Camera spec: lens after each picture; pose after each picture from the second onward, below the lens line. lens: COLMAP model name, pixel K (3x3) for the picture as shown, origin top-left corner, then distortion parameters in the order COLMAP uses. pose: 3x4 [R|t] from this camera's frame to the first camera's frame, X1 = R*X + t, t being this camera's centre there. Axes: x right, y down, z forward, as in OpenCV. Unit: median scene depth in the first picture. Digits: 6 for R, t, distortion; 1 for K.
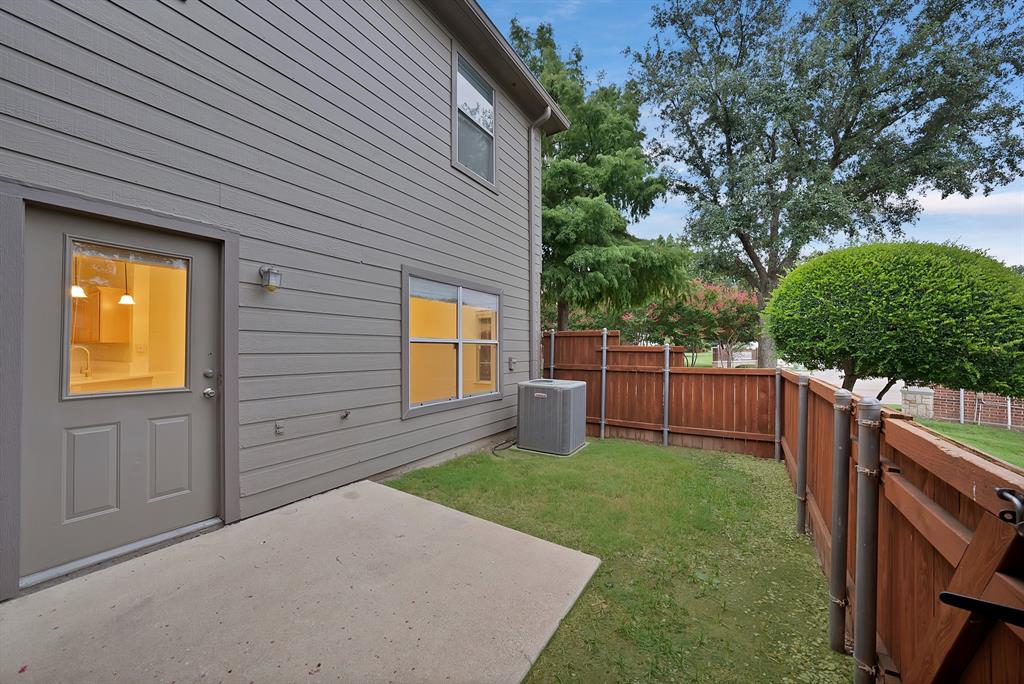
lens RADIAL K [[365.4, 0, 515.8], [0, 365.4, 345.4], [0, 0, 1]] dist [-0.022124, 0.002147]
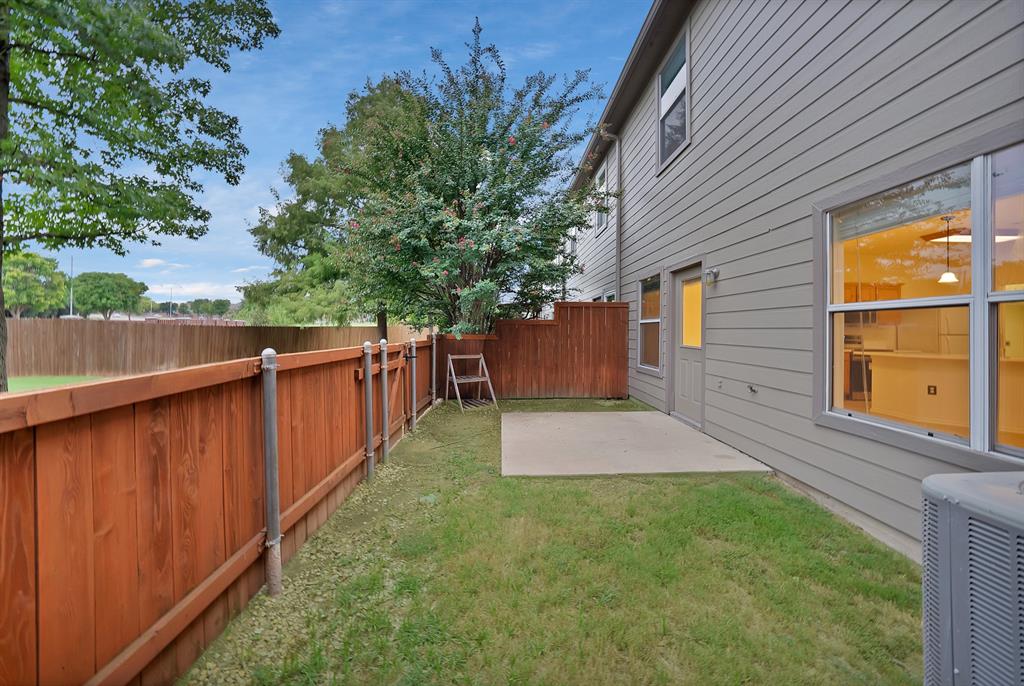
lens RADIAL K [[365.4, 0, 511.8], [0, 365.4, 336.1], [0, 0, 1]] dist [-0.022124, 0.002147]
pose [[-0.835695, 0.006413, -0.549157, 0.685351], [0.006483, 0.999977, 0.001812, 0.036998], [0.549156, -0.002046, -0.835717, 1.552855]]
